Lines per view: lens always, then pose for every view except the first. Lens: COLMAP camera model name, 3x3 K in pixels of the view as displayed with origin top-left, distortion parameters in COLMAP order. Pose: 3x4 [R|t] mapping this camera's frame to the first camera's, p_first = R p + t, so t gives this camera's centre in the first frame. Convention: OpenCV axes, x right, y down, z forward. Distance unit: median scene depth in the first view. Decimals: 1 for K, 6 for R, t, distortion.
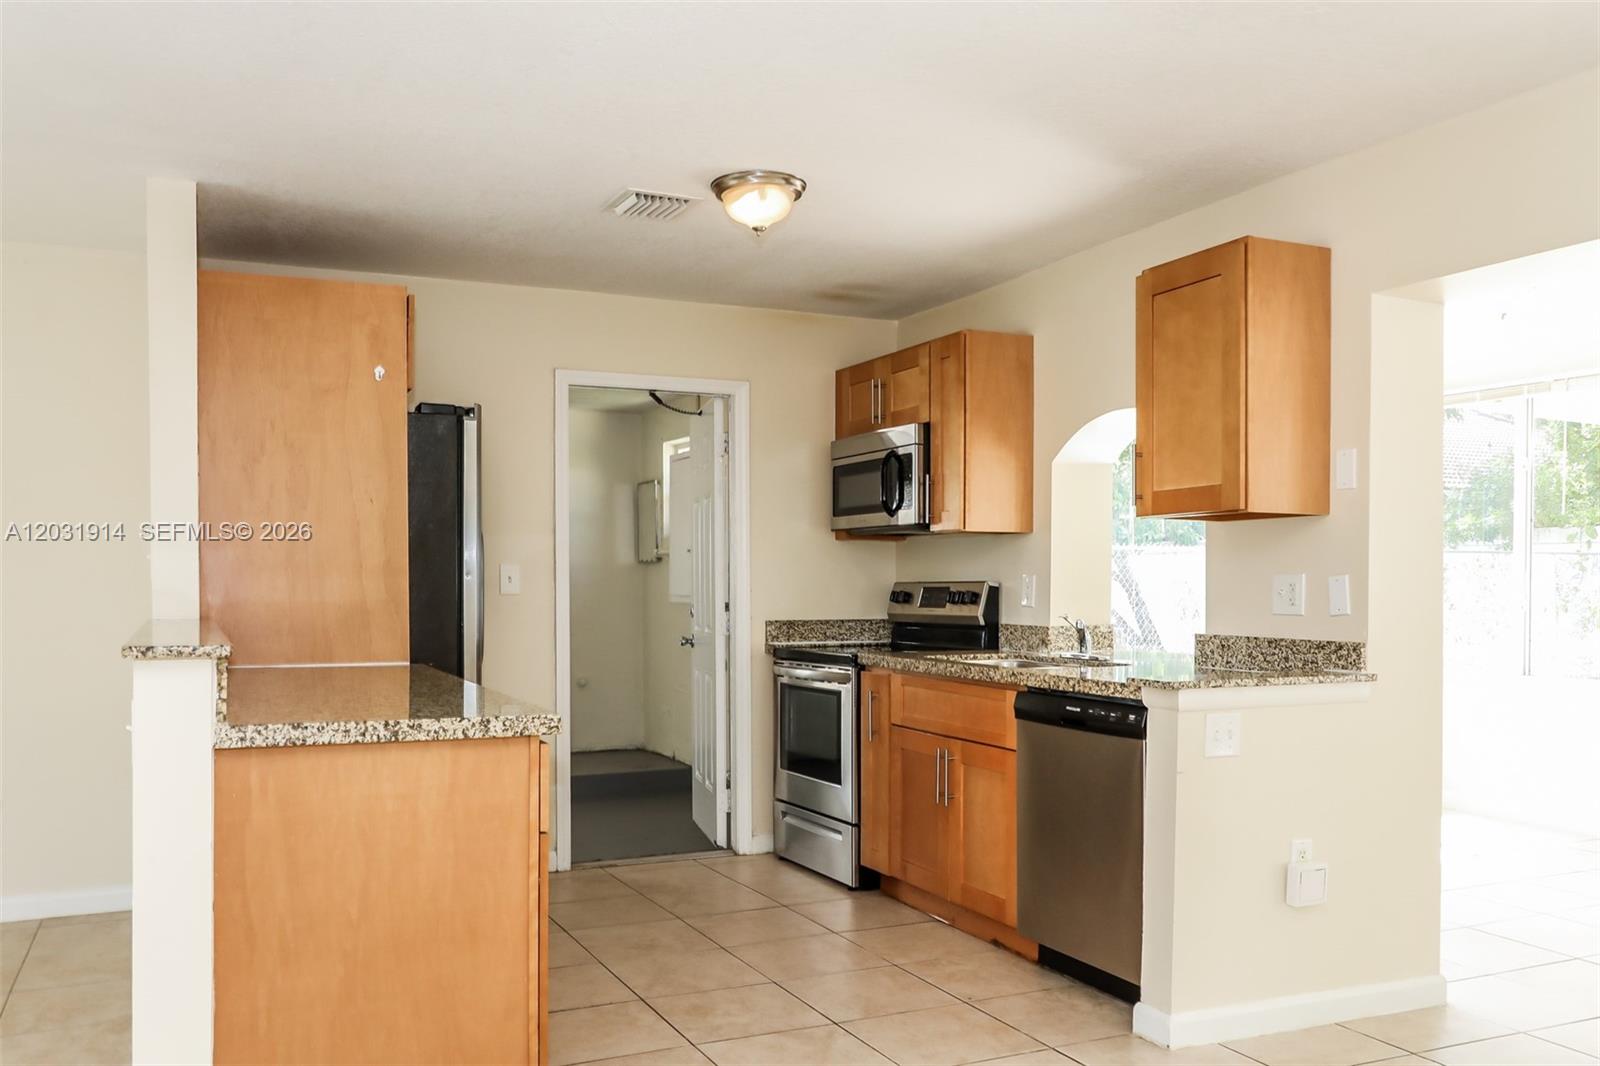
lens RADIAL K [[1340.0, 0, 803.3], [0, 1340.0, 610.8], [0, 0, 1]] dist [-0.001715, -0.001585]
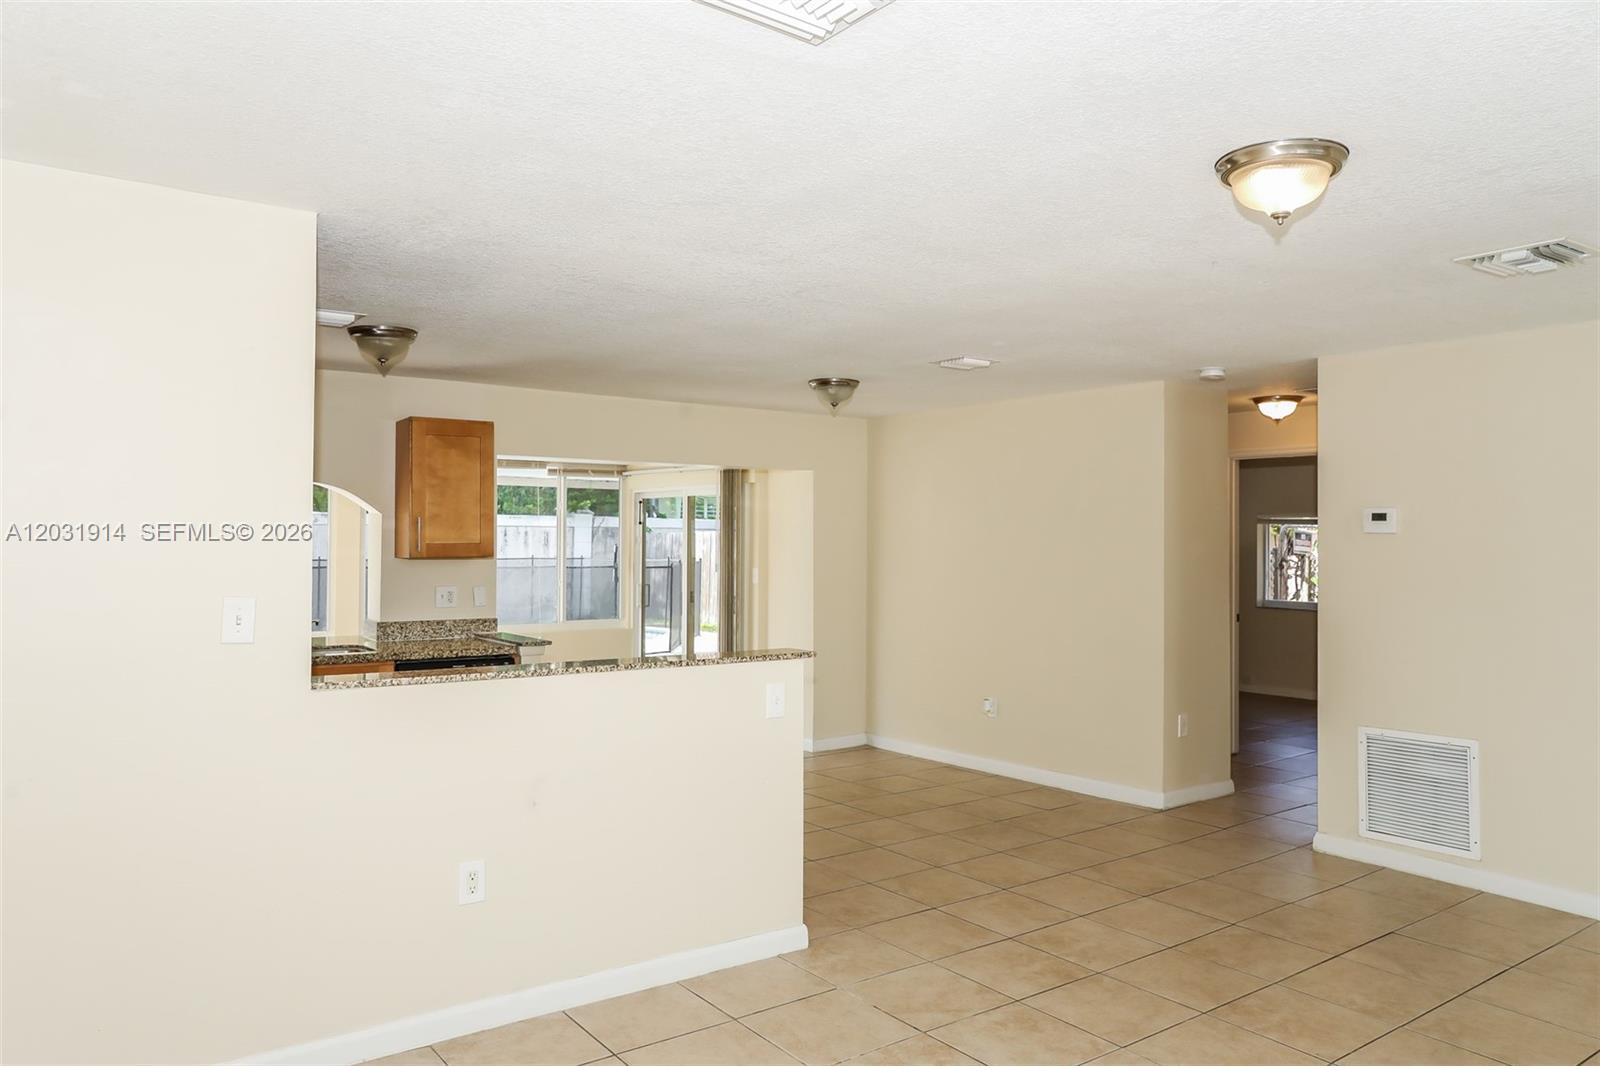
lens RADIAL K [[1107.5, 0, 800.0], [0, 1107.5, 533.0], [0, 0, 1]] dist [-0.013685, 0.000926]
pose [[-0.190544, 0.005647, 0.981662, -1.227670], [0.016149, 0.999866, -0.002617, -0.086662], [-0.981546, 0.015354, -0.190609, 0.754483]]
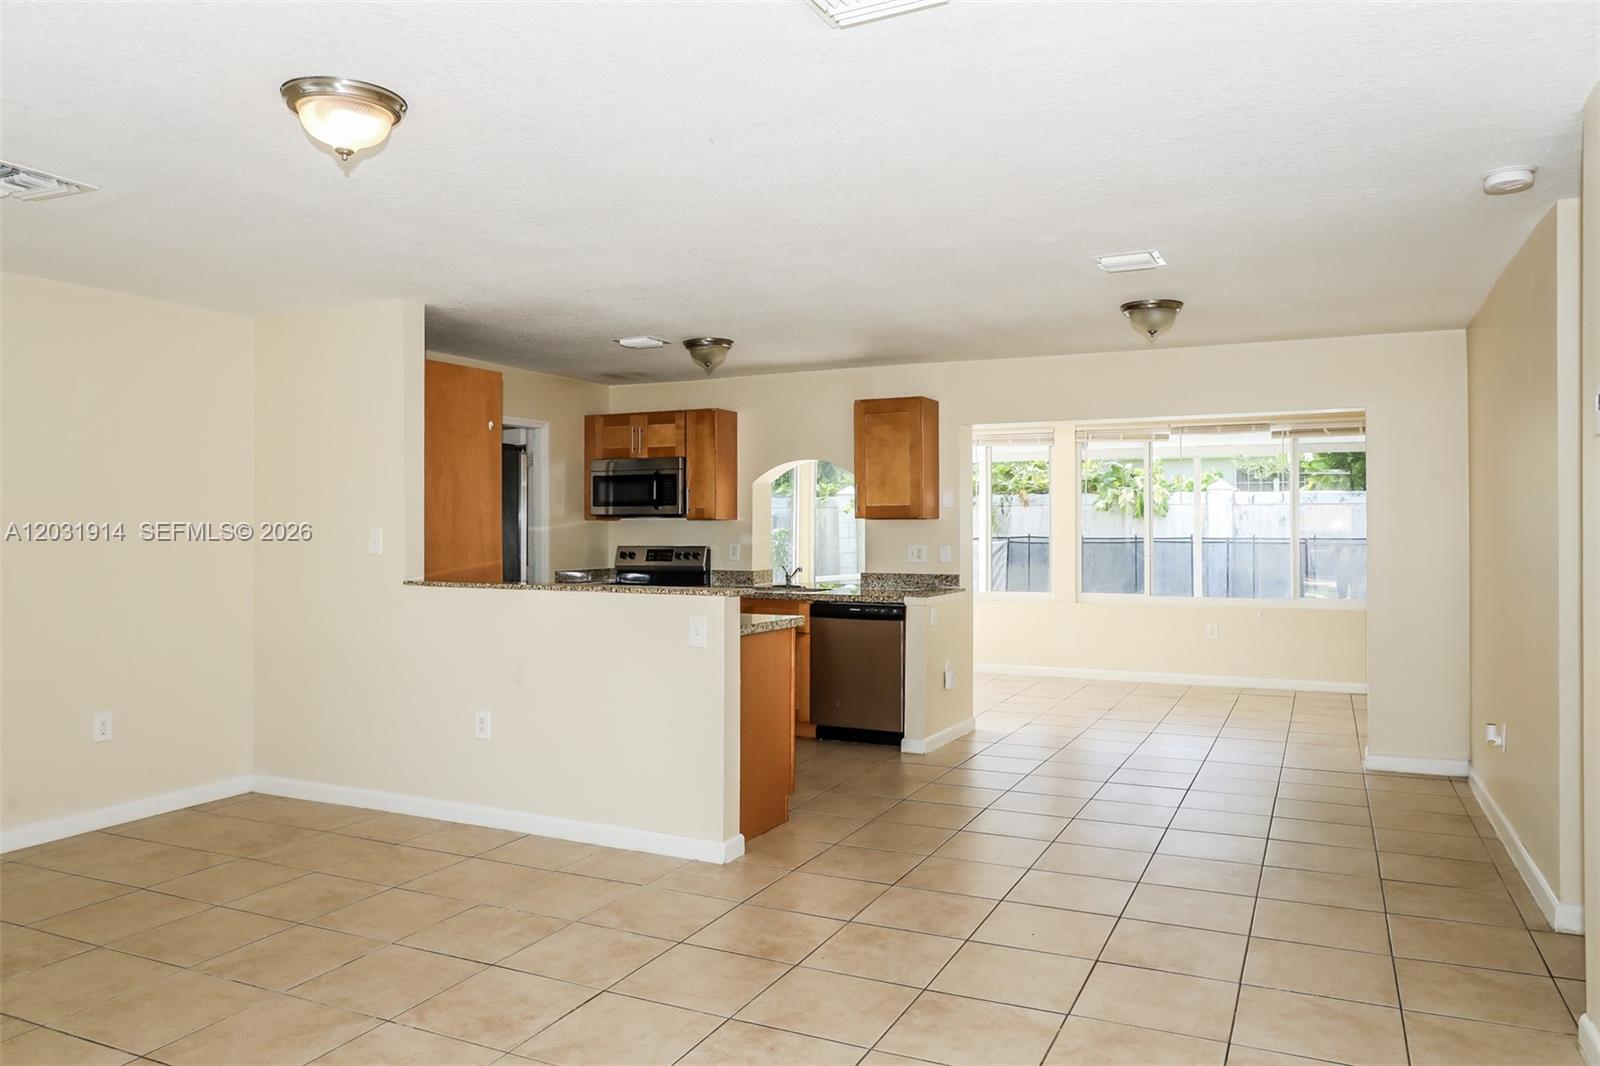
lens RADIAL K [[1107.5, 0, 800.0], [0, 1107.5, 533.0], [0, 0, 1]] dist [-0.013685, 0.000926]
pose [[0.774352, -0.003683, 0.632744, -0.884964], [0.014208, 0.999832, -0.011568, -0.026509], [-0.632596, 0.017948, 0.774274, -0.274250]]
